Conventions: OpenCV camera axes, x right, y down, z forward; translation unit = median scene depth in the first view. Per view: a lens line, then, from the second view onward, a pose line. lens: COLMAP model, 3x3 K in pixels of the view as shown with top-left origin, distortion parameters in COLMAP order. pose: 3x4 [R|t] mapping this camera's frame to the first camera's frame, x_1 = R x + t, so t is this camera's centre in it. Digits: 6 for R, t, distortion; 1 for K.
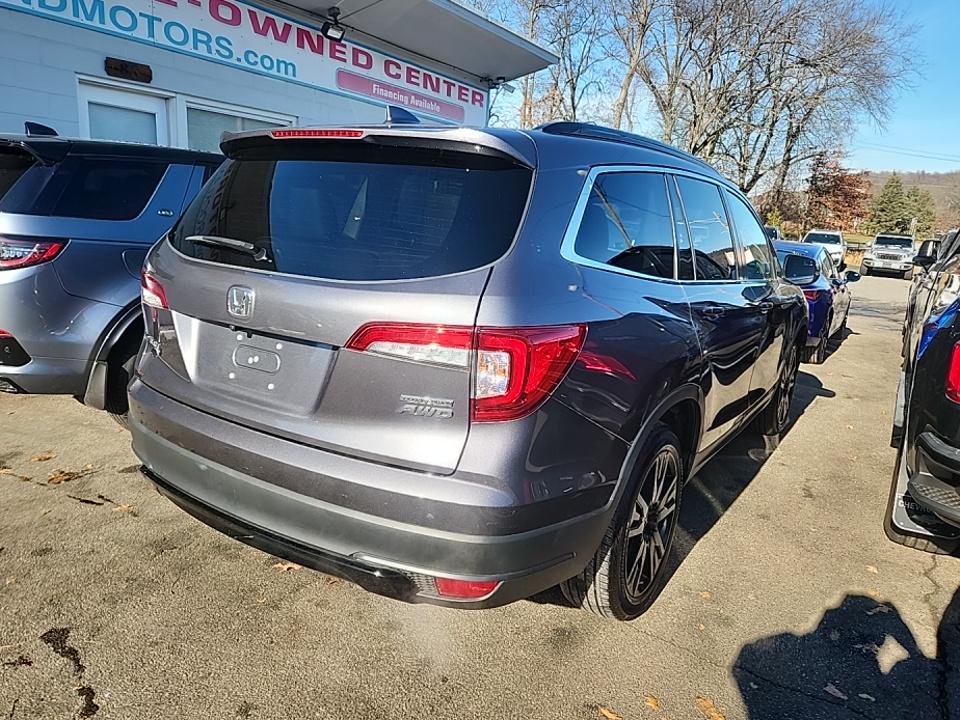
lens RADIAL K [[654.9, 0, 467.5], [0, 654.9, 338.5], [0, 0, 1]] dist [0.053144, -0.000394]
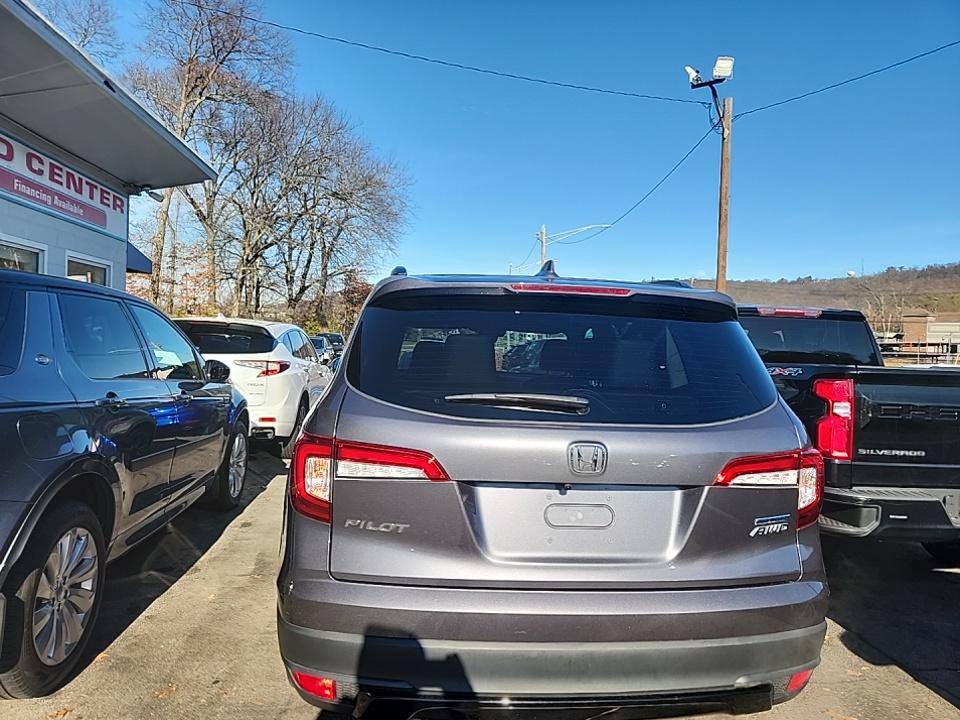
lens RADIAL K [[656.2, 0, 449.9], [0, 656.2, 359.3], [0, 0, 1]] dist [0.056070, -0.044384]
pose [[0.790305, -0.049083, 0.610745, -0.196632], [0.126183, 0.988458, -0.083843, -0.025832], [-0.599580, 0.143327, 0.787376, 0.058068]]
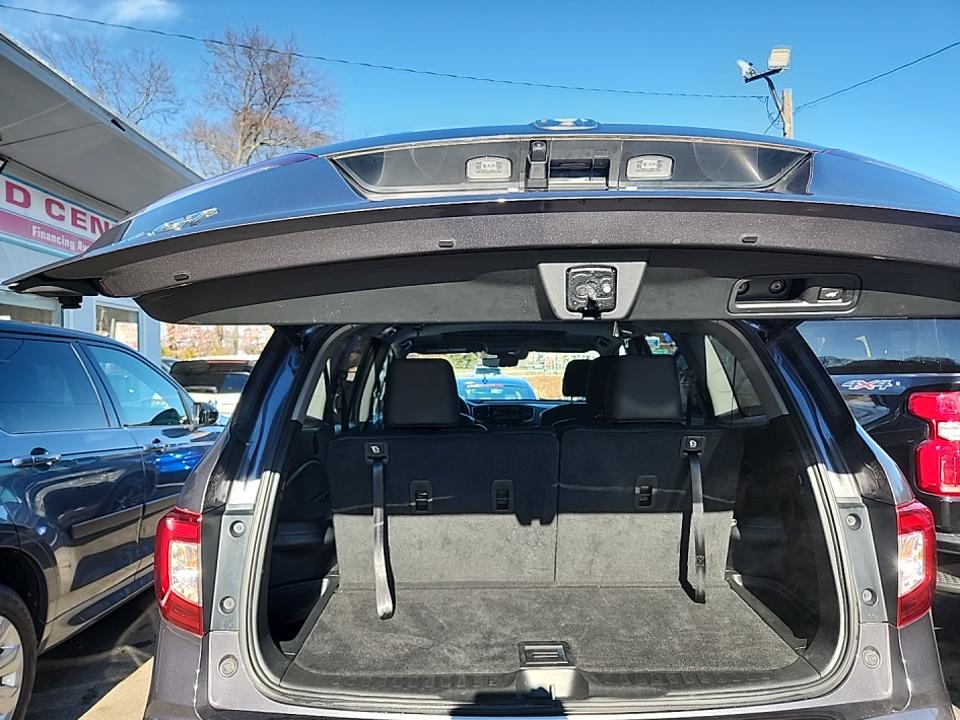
lens RADIAL K [[656.2, 0, 449.9], [0, 656.2, 359.3], [0, 0, 1]] dist [0.056070, -0.044384]
pose [[0.845104, -0.066105, 0.530498, -0.131227], [0.163507, 0.976735, -0.138762, -0.027491], [-0.508983, 0.204009, 0.836251, 0.086010]]
